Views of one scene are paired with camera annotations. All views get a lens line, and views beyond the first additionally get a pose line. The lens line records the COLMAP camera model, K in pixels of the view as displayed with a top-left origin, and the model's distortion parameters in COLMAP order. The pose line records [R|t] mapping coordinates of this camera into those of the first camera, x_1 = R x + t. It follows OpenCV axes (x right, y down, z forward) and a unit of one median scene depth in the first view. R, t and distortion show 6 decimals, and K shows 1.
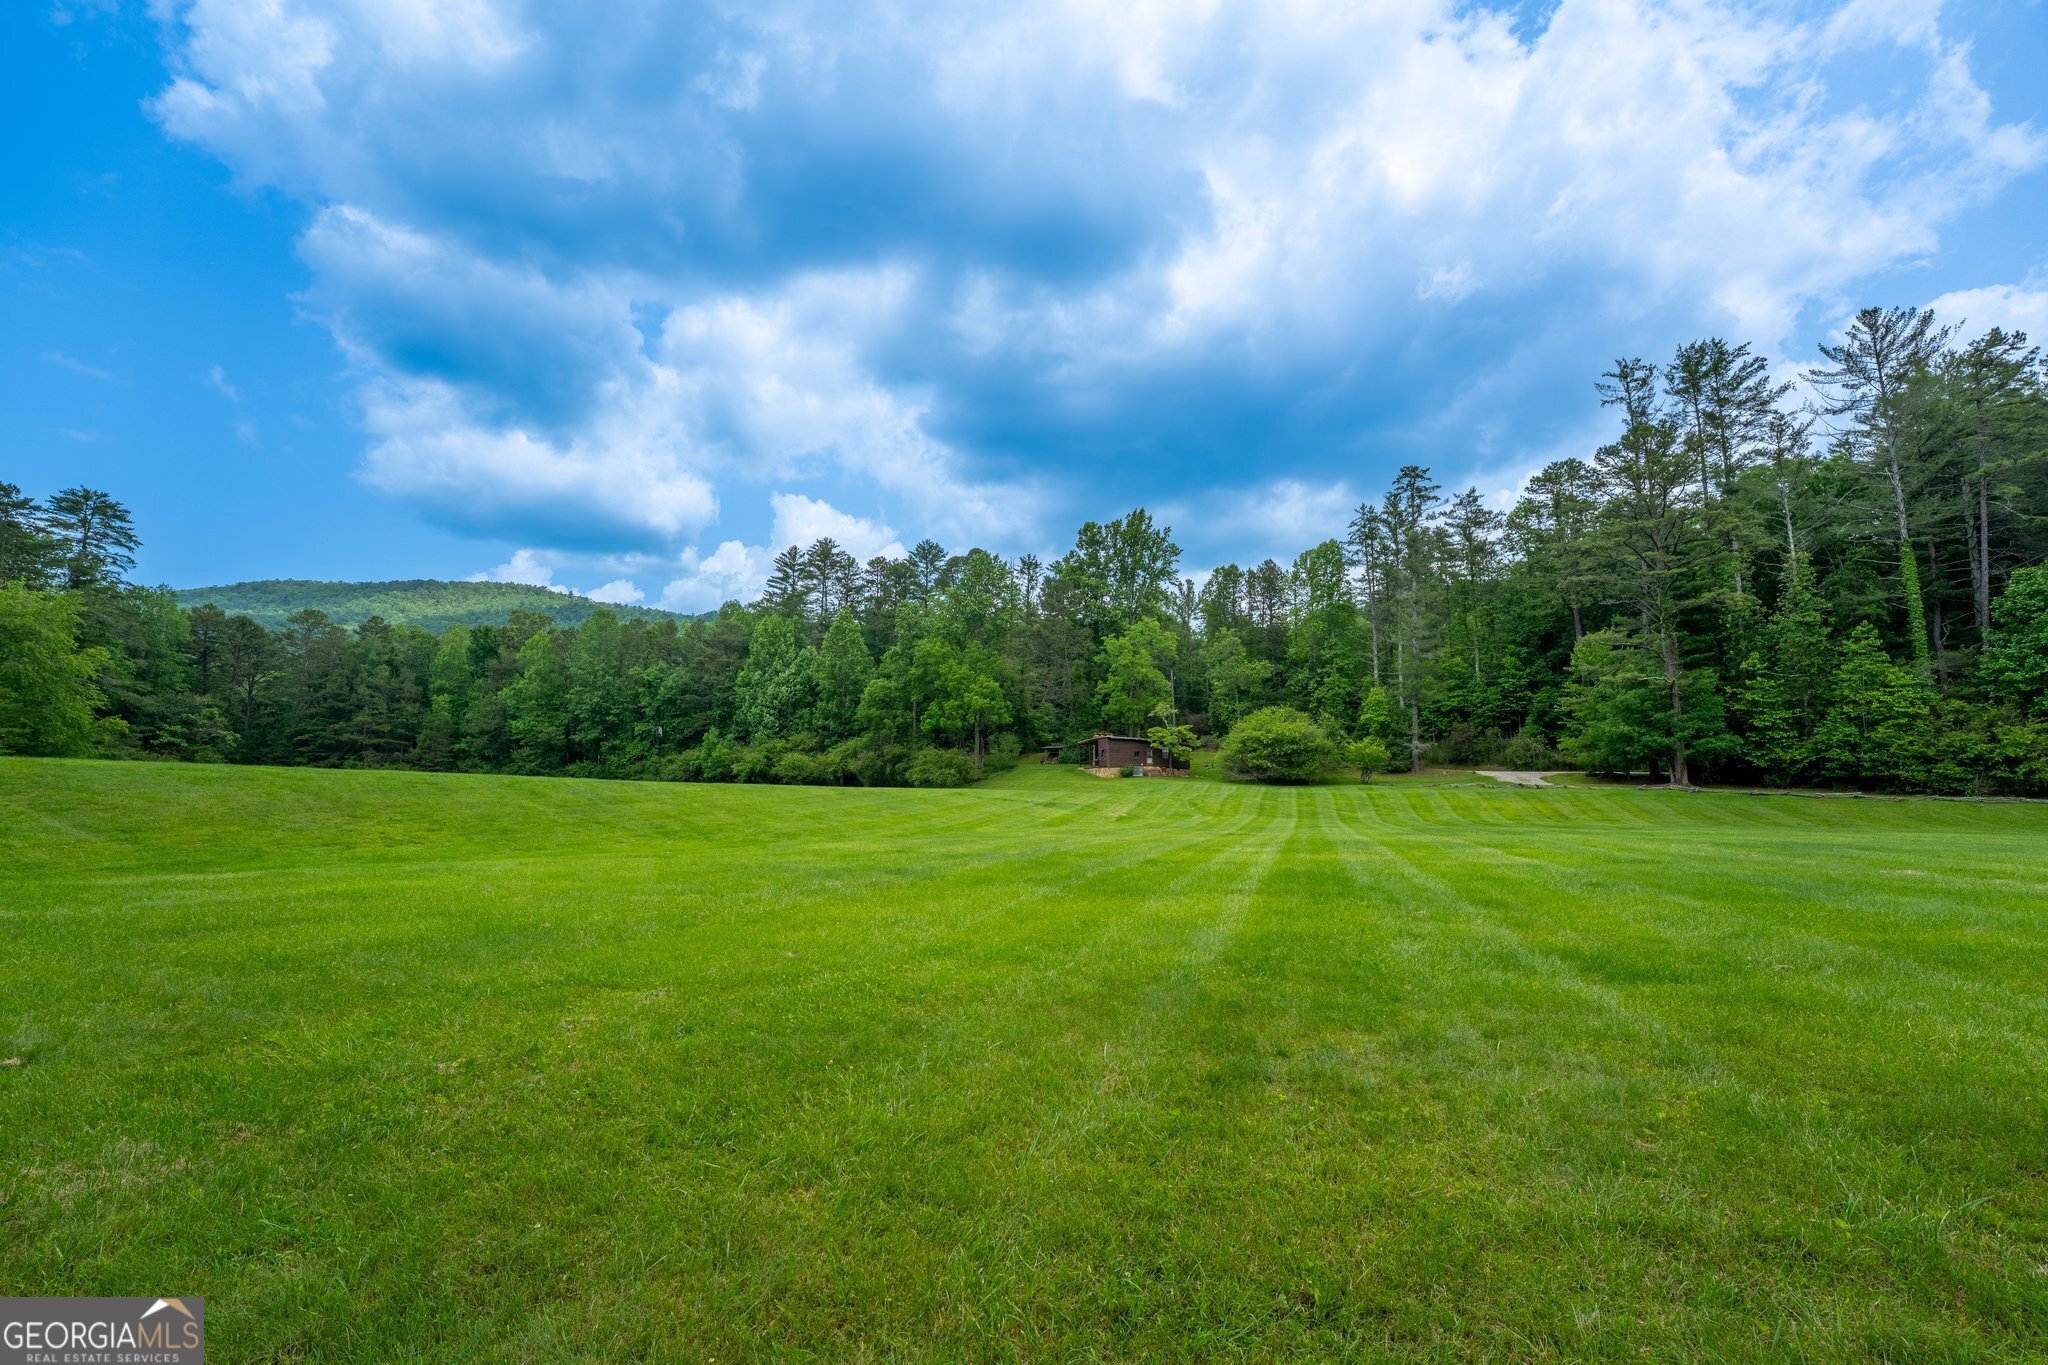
lens RADIAL K [[833.2, 0, 1014.4], [0, 833.2, 702.3], [0, 0, 1]] dist [-0.027771, 0.003227]
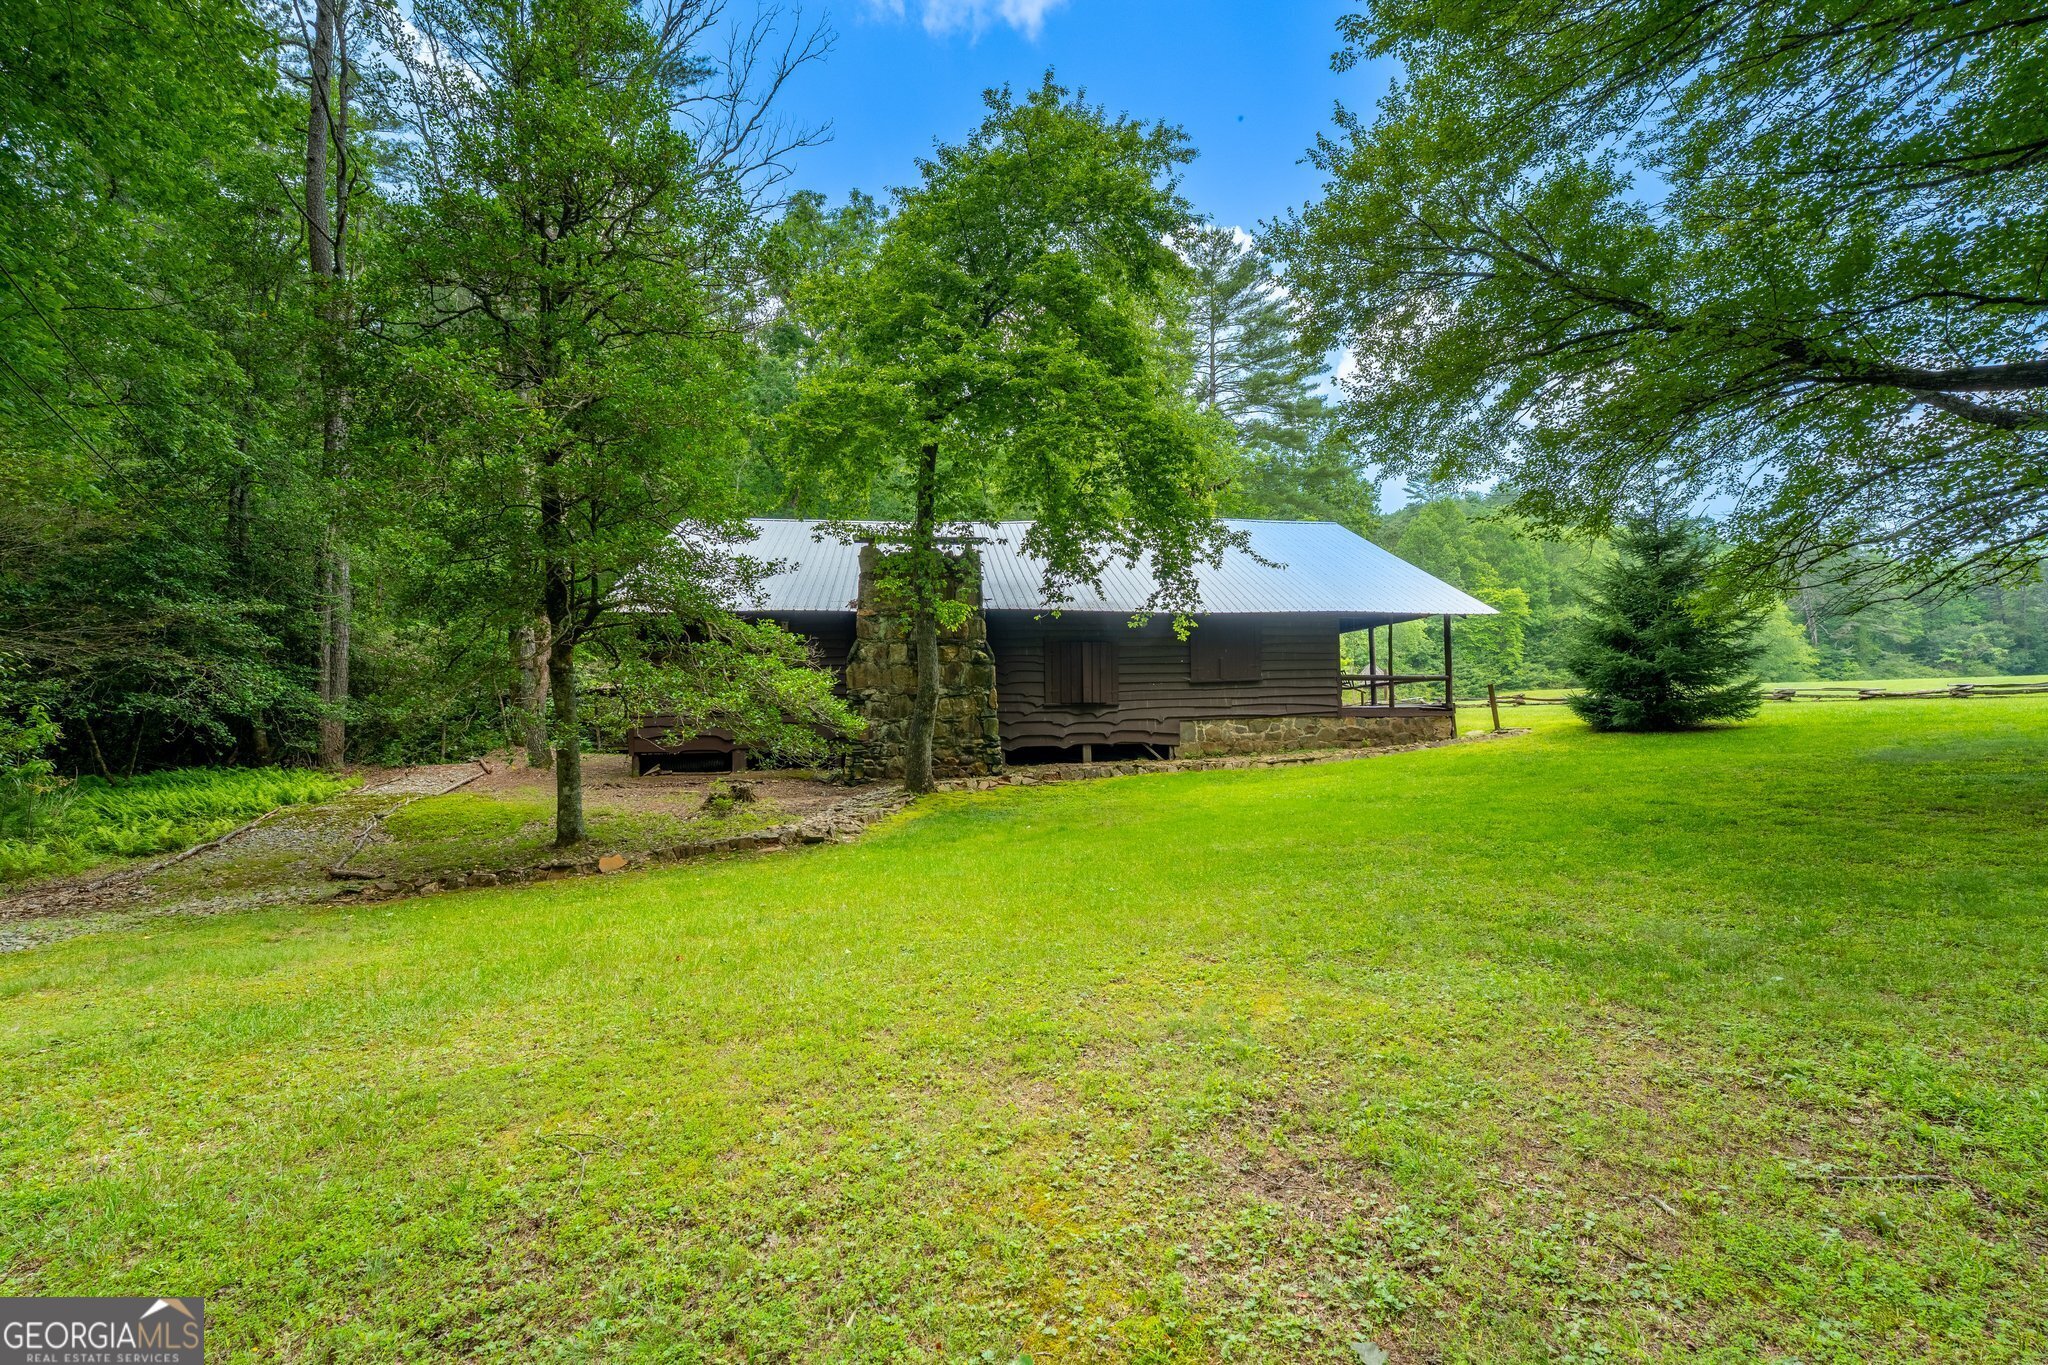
lens RADIAL K [[833.2, 0, 1011.6], [0, 833.2, 693.4], [0, 0, 1]] dist [-0.027771, 0.003227]
pose [[-0.297744, -0.031687, -0.954120, 2.382821], [0.123565, 0.989762, -0.071430, 0.008525], [0.946615, -0.139164, -0.290781, -0.500930]]
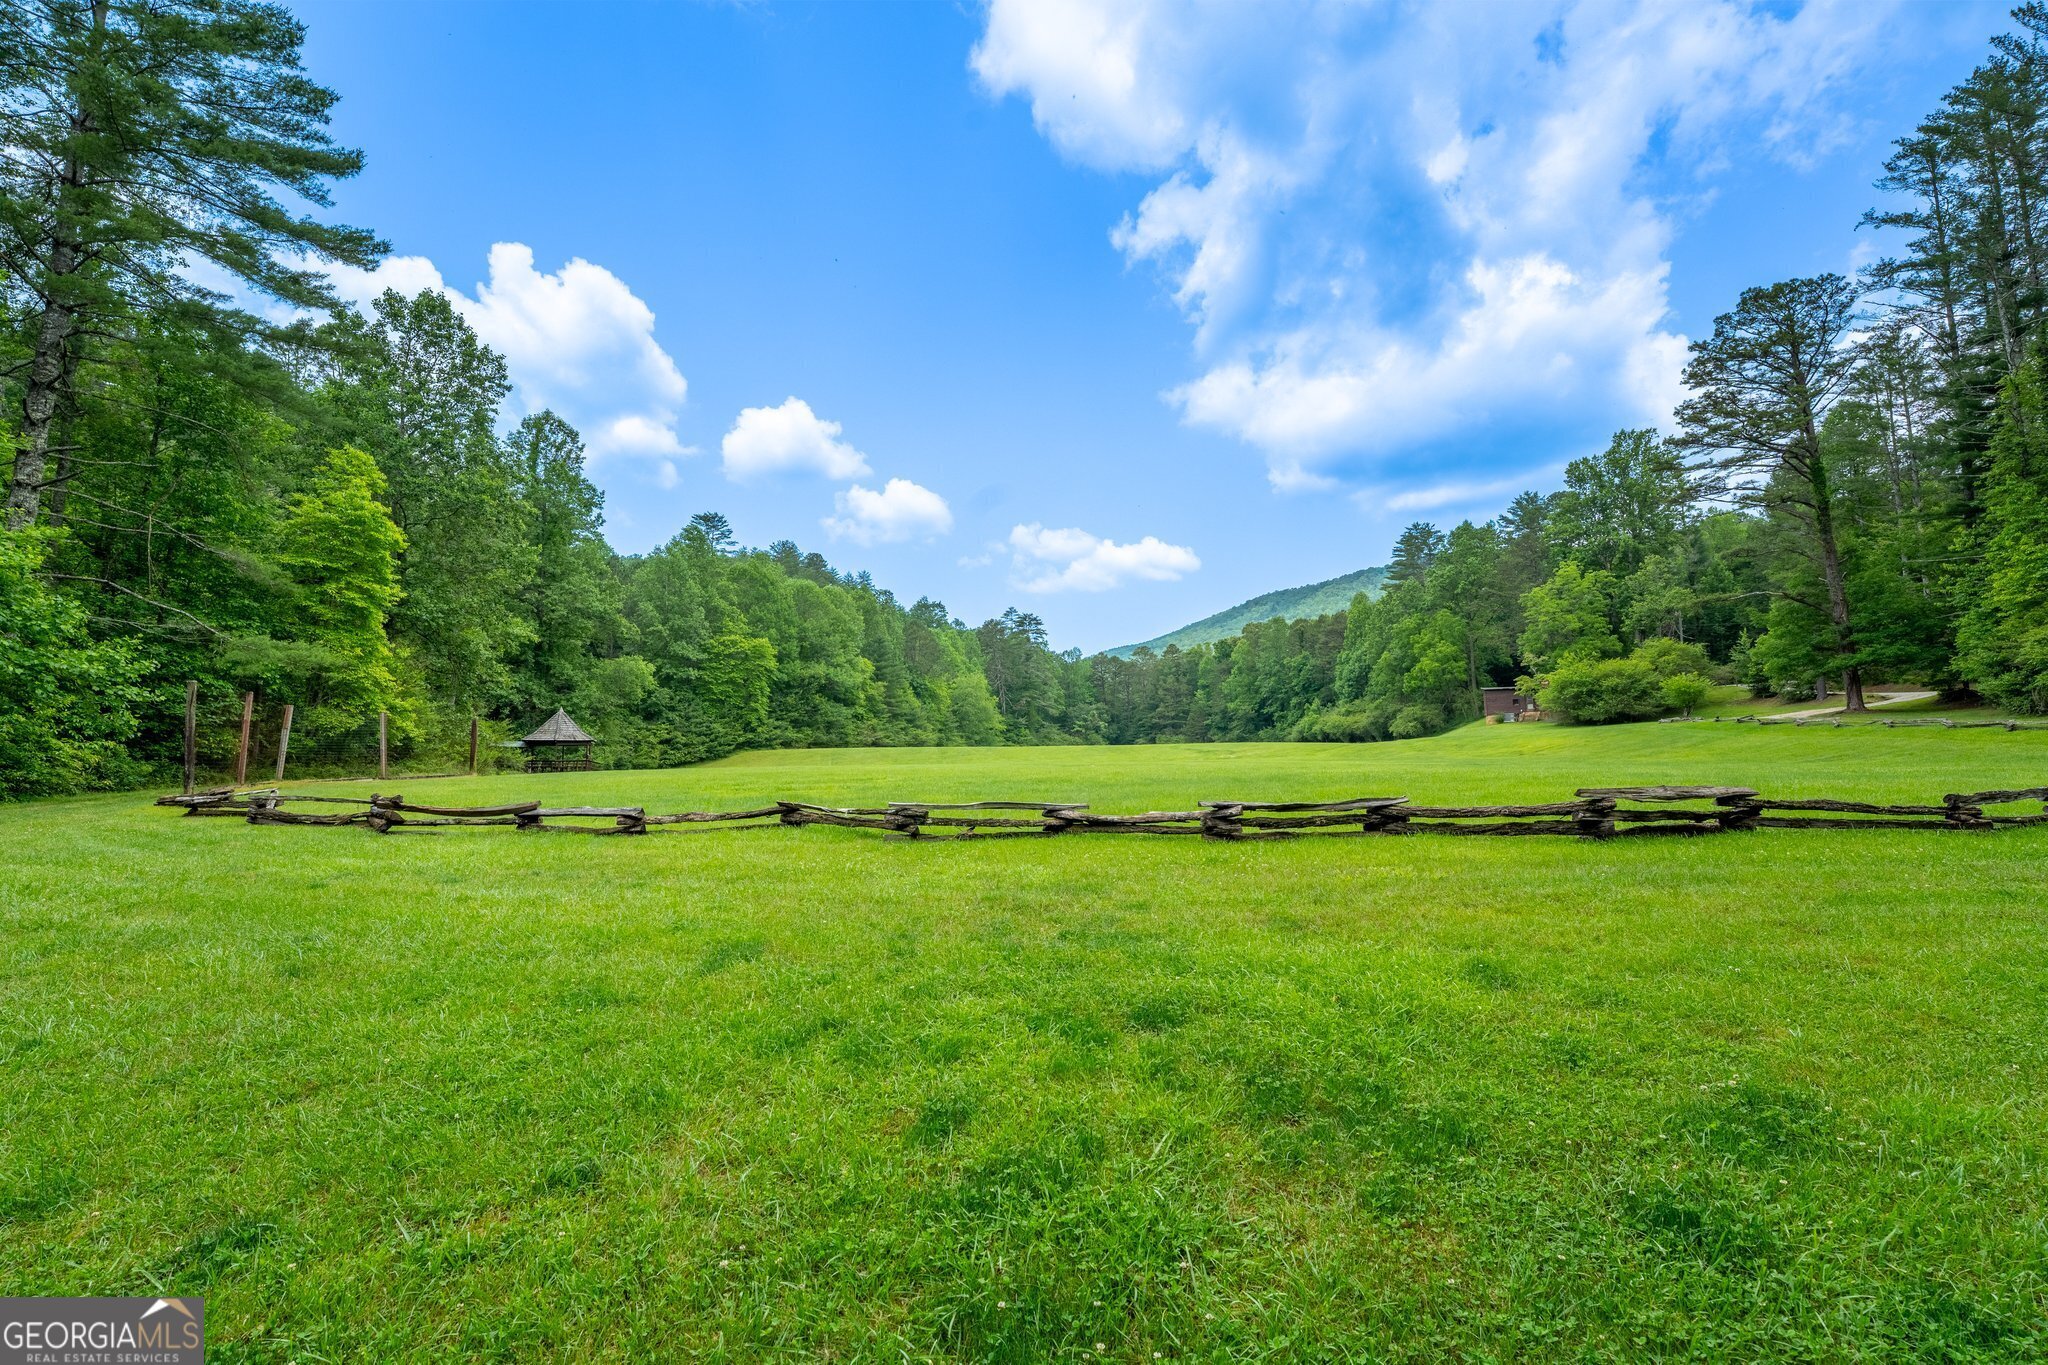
lens RADIAL K [[833.2, 0, 1016.8], [0, 833.2, 680.0], [0, 0, 1]] dist [-0.027771, 0.003227]
pose [[0.471729, -0.098395, -0.876236, 1.839530], [0.121027, 0.991574, -0.046191, 0.011904], [0.873398, -0.084259, 0.479663, -0.203822]]
